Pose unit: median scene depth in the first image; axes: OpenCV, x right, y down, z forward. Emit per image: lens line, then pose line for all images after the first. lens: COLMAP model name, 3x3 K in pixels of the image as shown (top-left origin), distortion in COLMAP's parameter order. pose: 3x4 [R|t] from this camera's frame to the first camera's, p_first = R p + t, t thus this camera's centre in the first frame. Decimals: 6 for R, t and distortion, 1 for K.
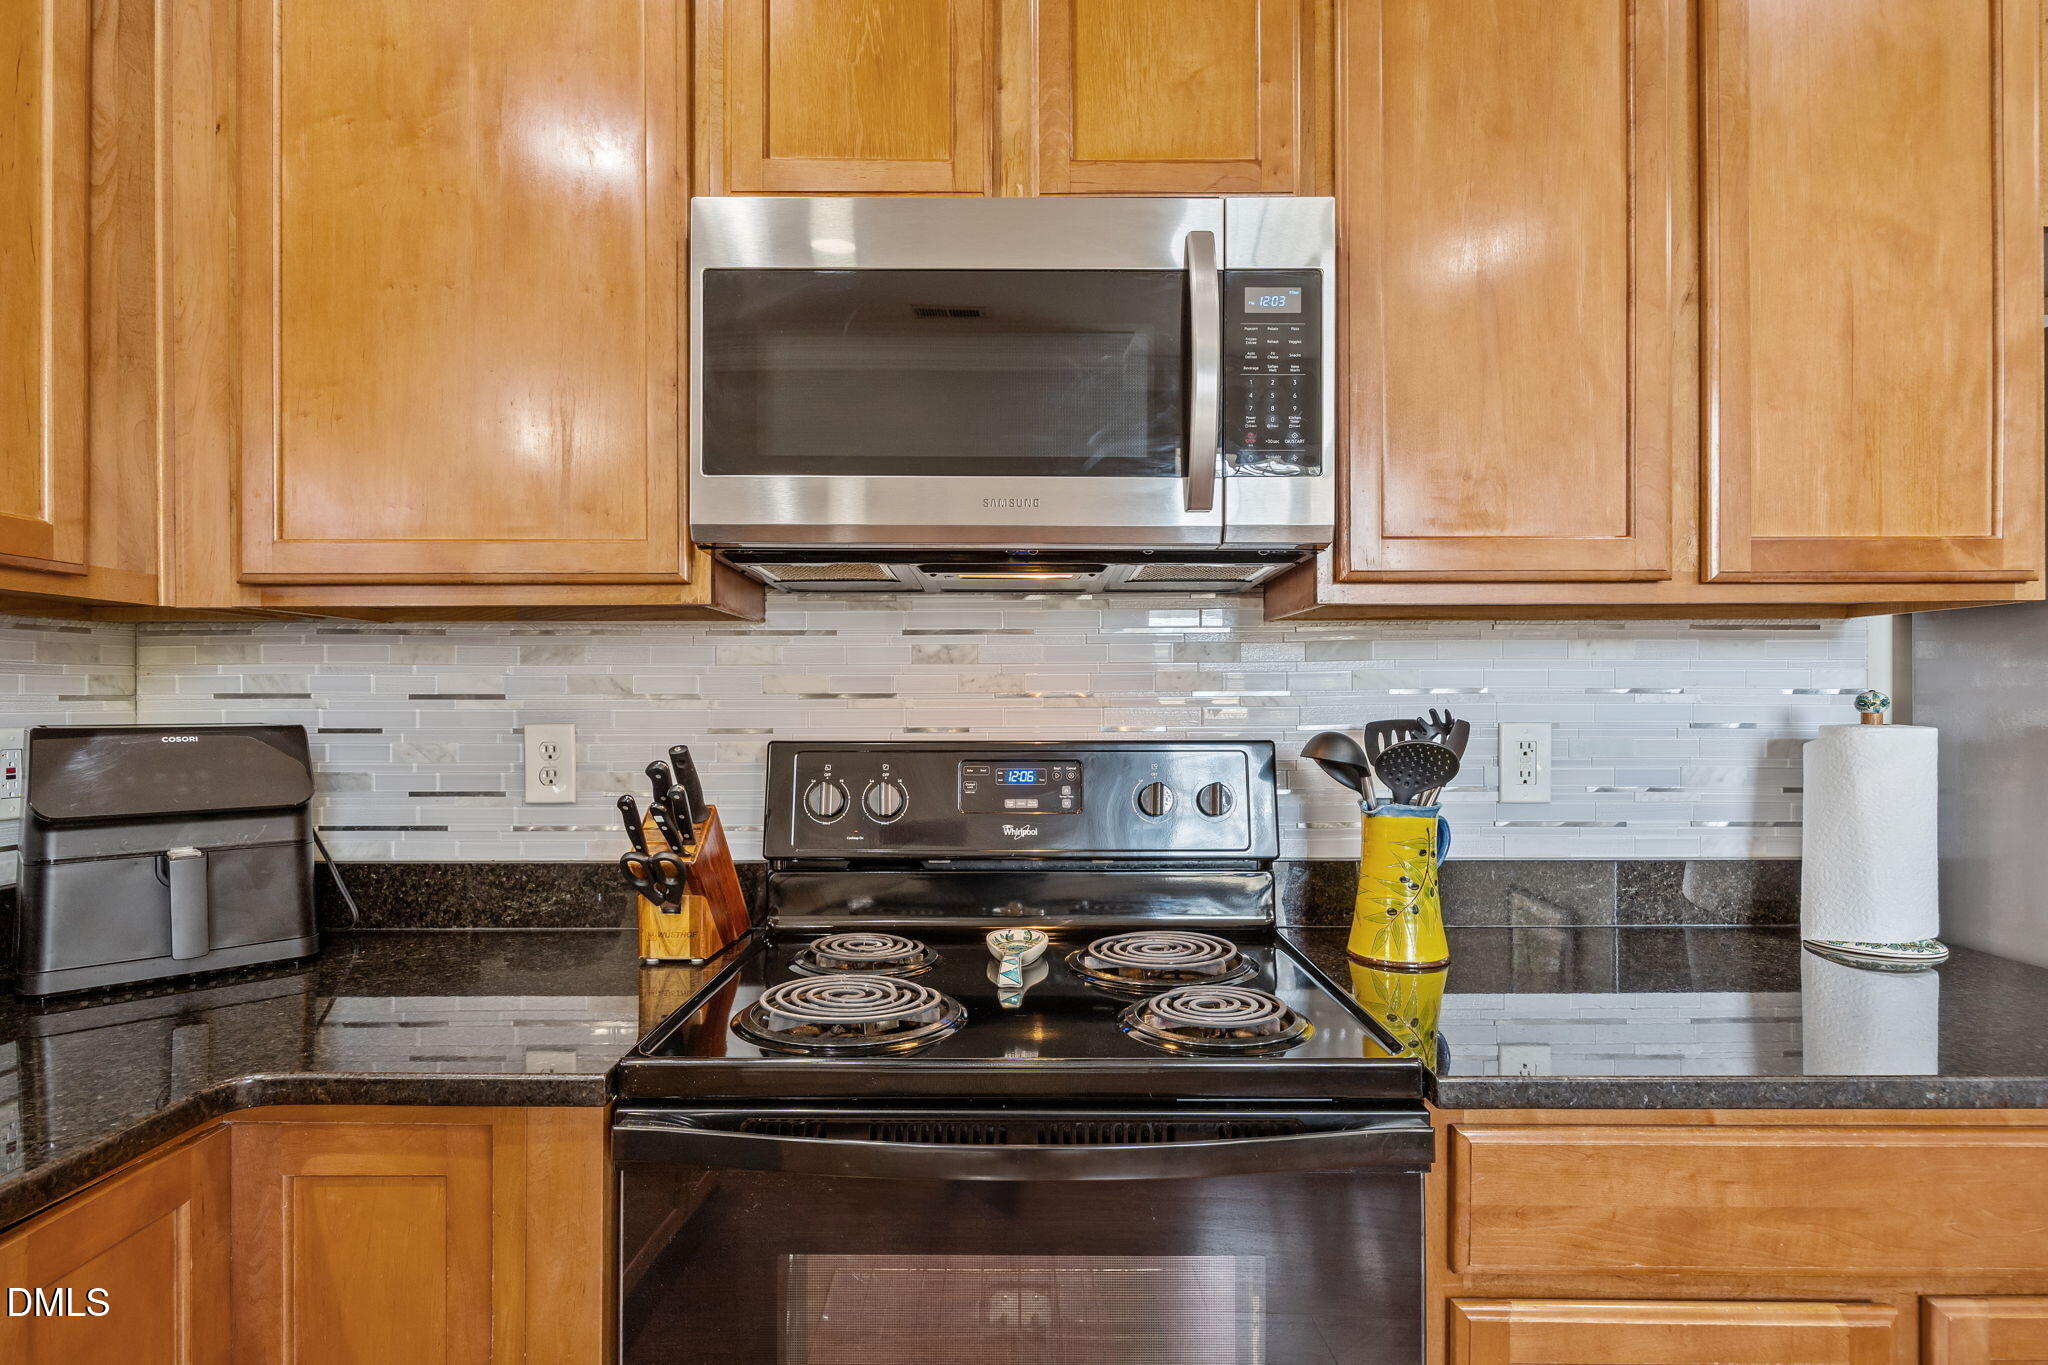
lens RADIAL K [[1022.5, 0, 1016.2], [0, 1022.5, 699.3], [0, 0, 1]] dist [-0.006956, -0.000828]
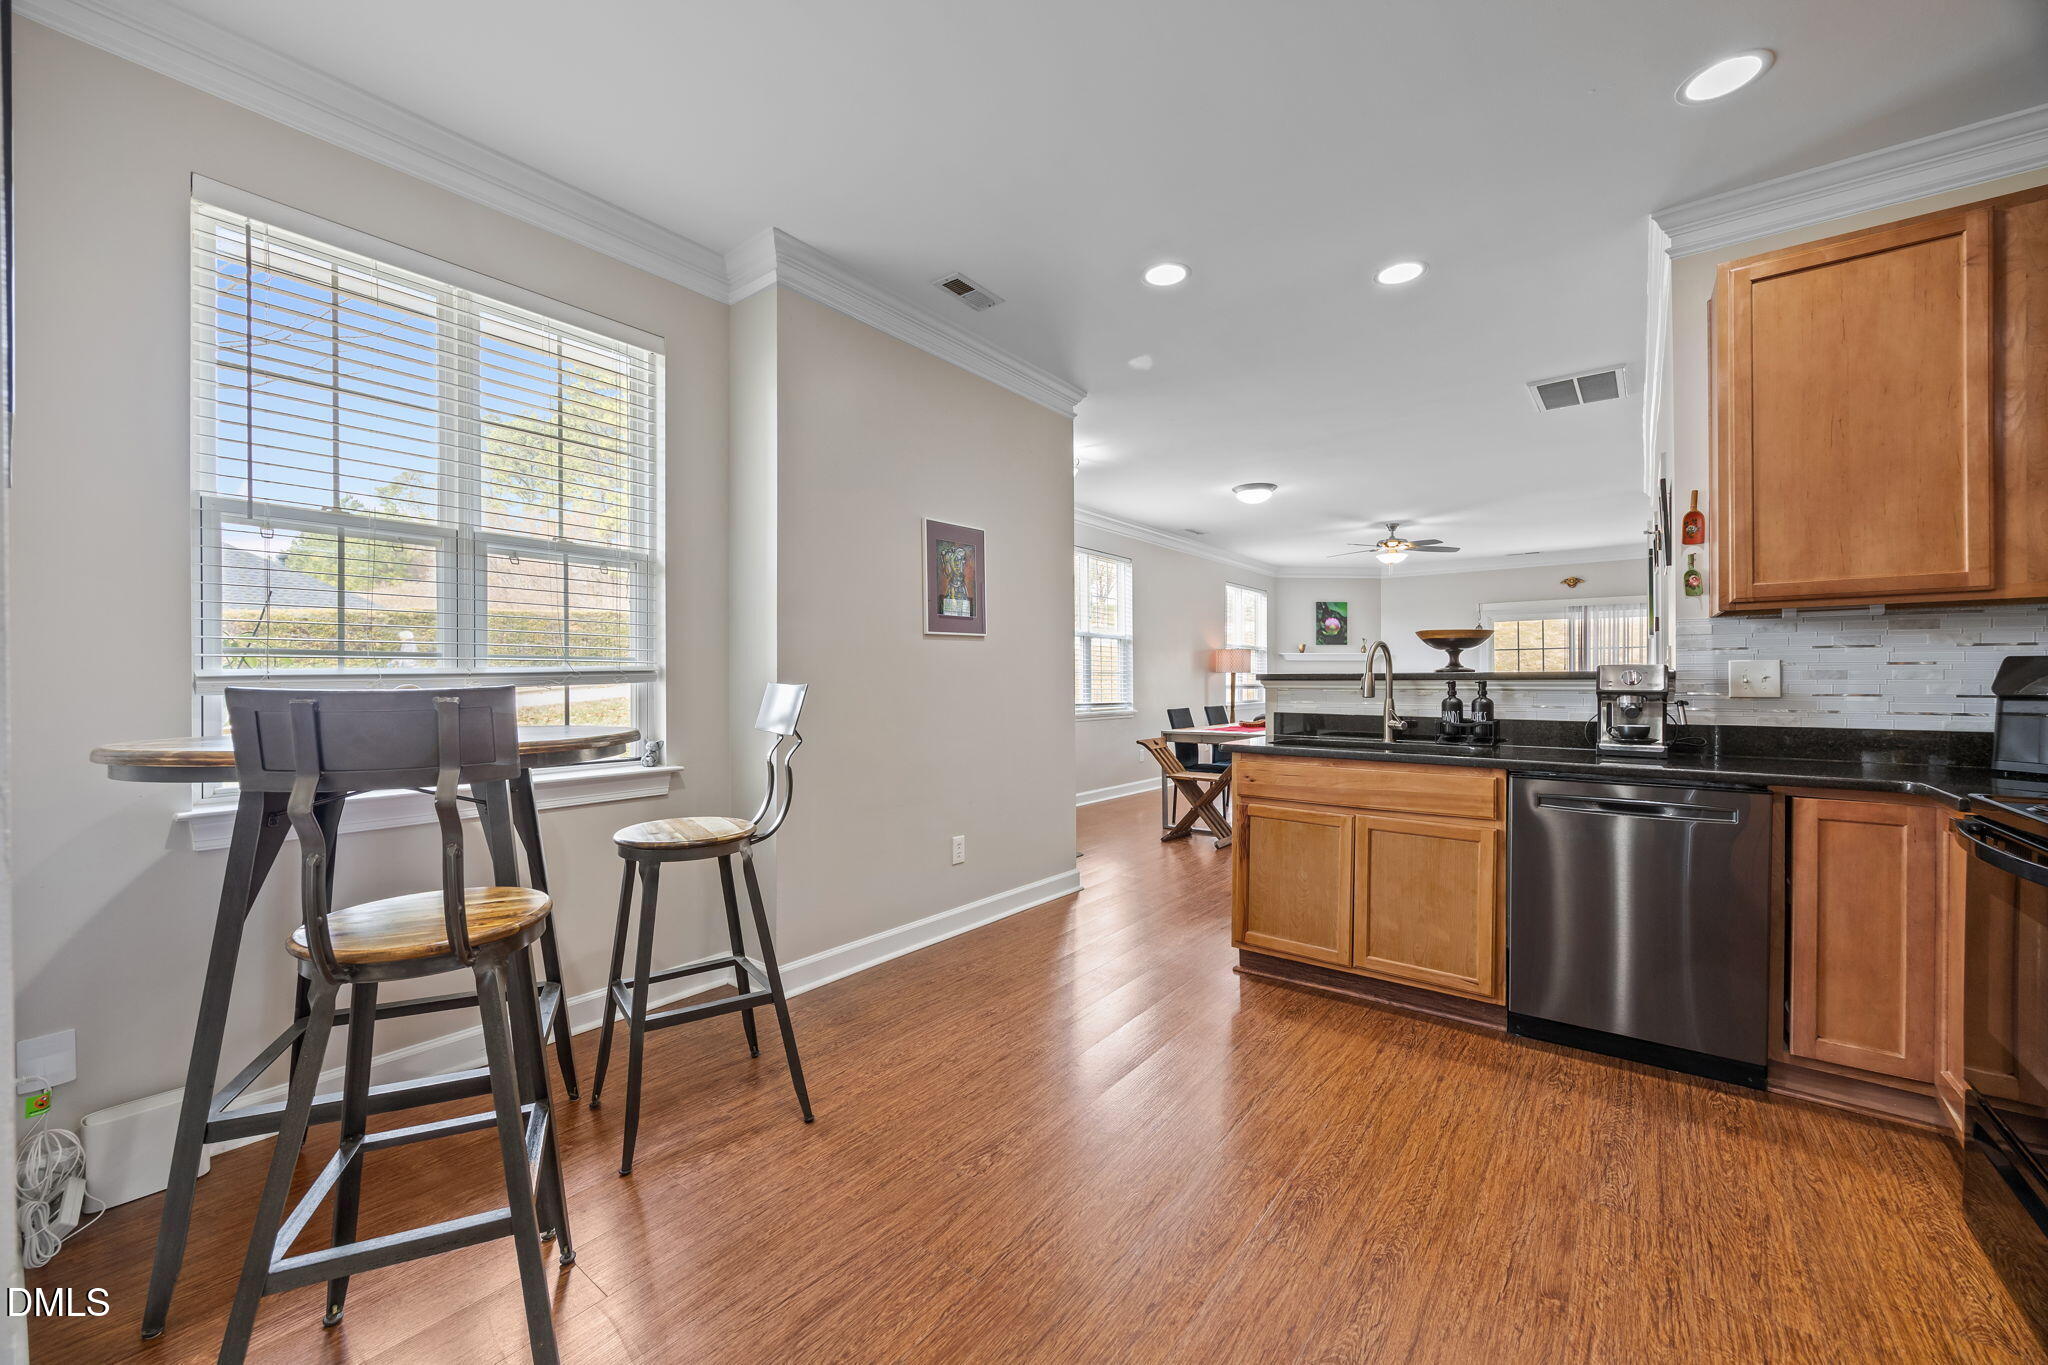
lens RADIAL K [[811.3, 0, 1024.2], [0, 811.3, 679.8], [0, 0, 1]] dist [0.011987, 0.000313]
pose [[-0.593476, 0.001339, -0.804851, 1.707832], [0.004039, 0.999991, -0.001314, 0.070458], [0.804842, -0.004031, -0.593476, 0.294602]]
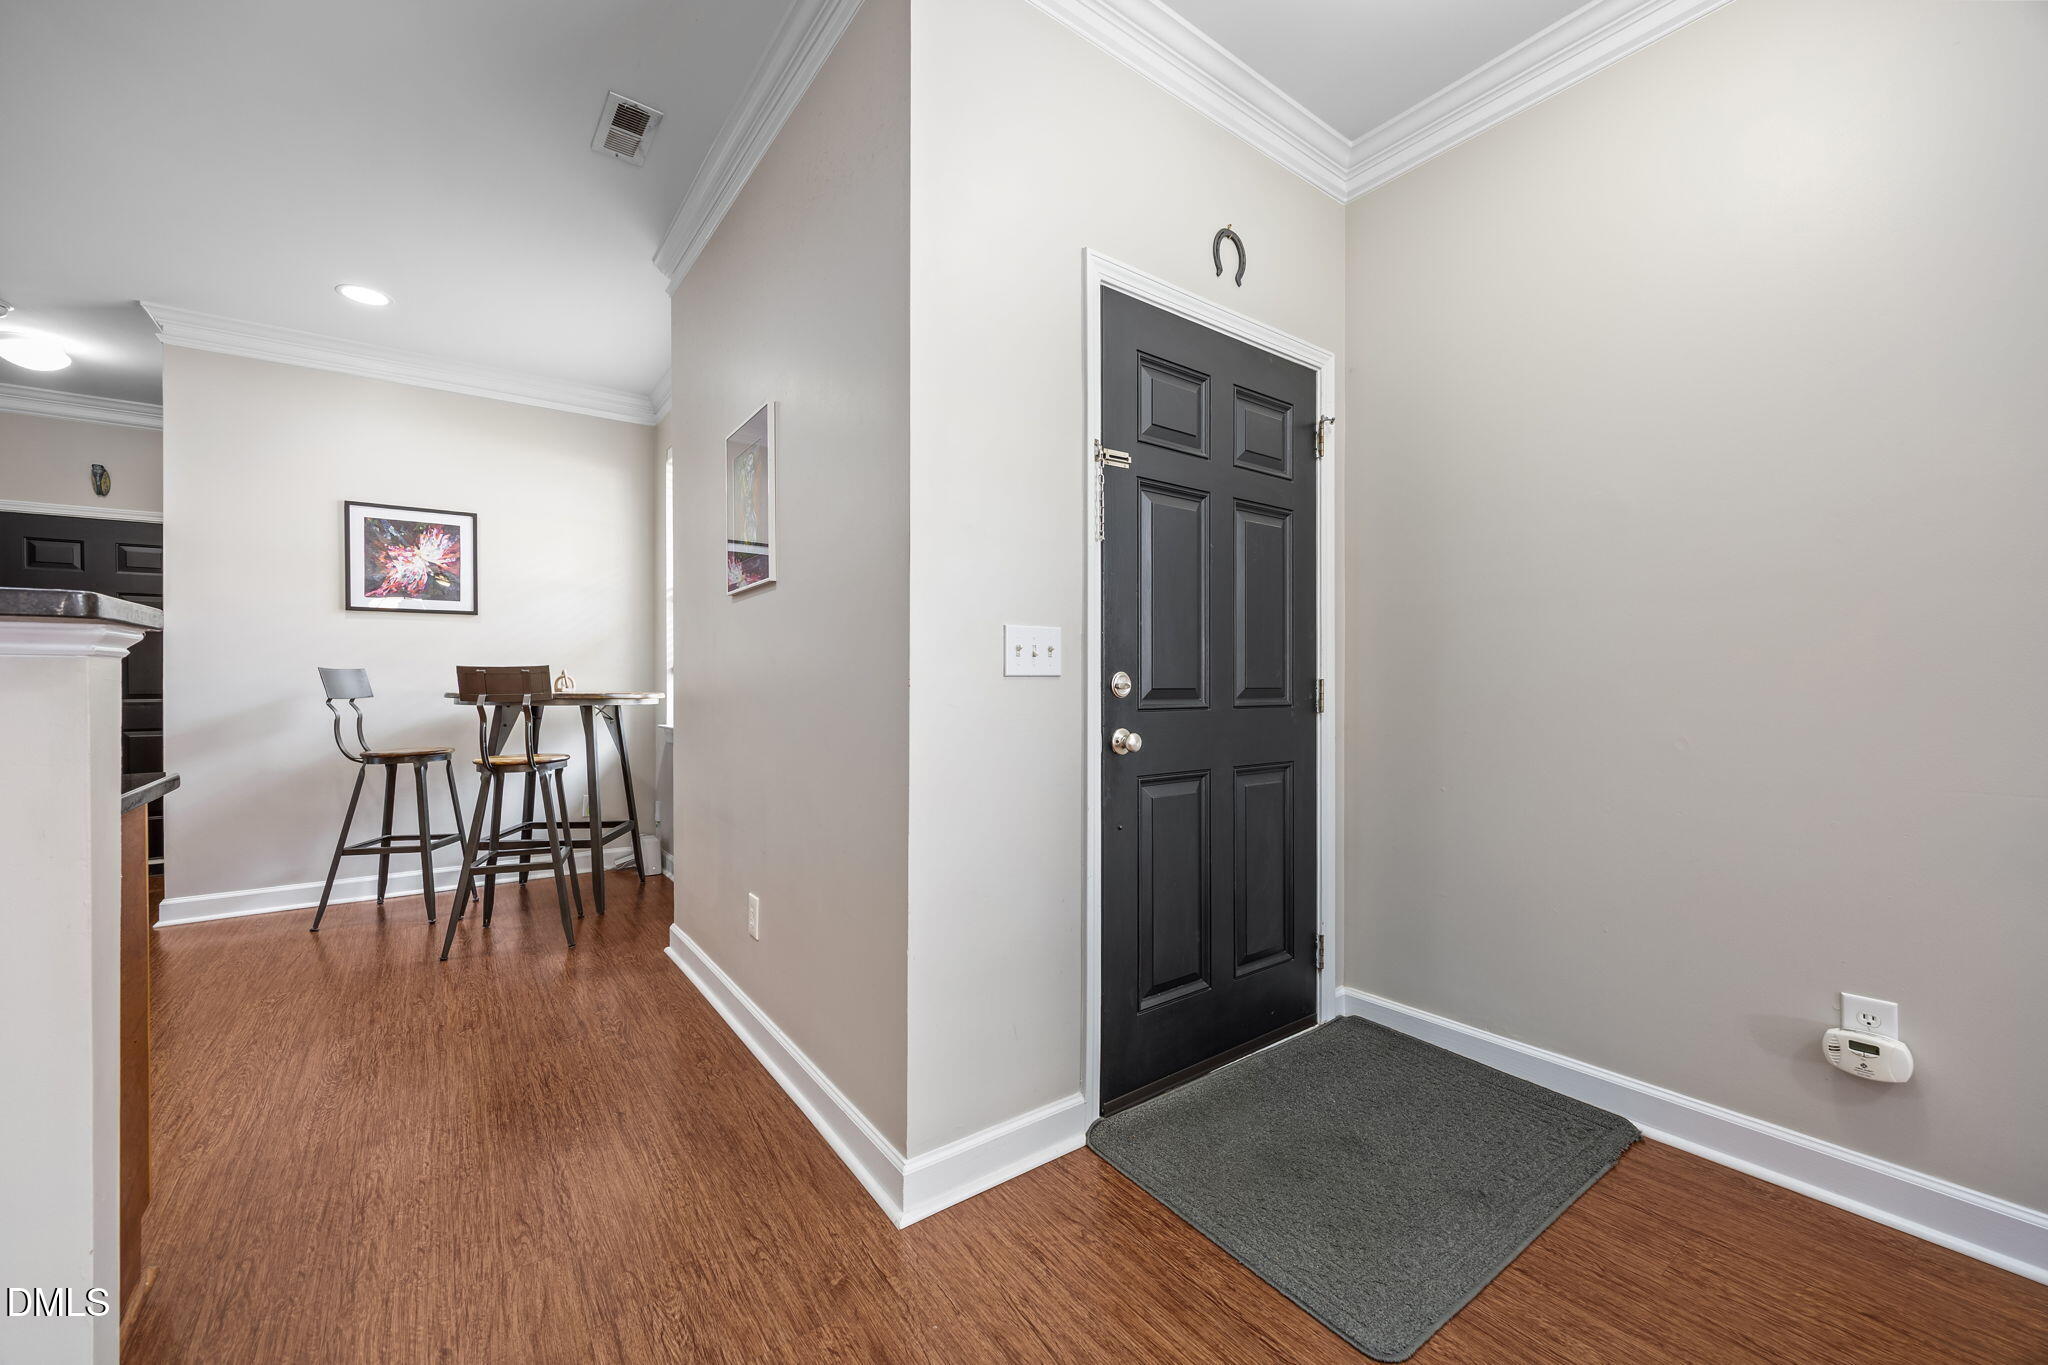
lens RADIAL K [[792.8, 0, 1019.9], [0, 792.8, 698.0], [0, 0, 1]] dist [-0.000630, -0.000545]
pose [[-0.604488, -0.014014, 0.796491, -2.251539], [0.001116, 0.999829, 0.018438, 0.127441], [-0.796614, 0.012035, -0.604369, -0.970462]]
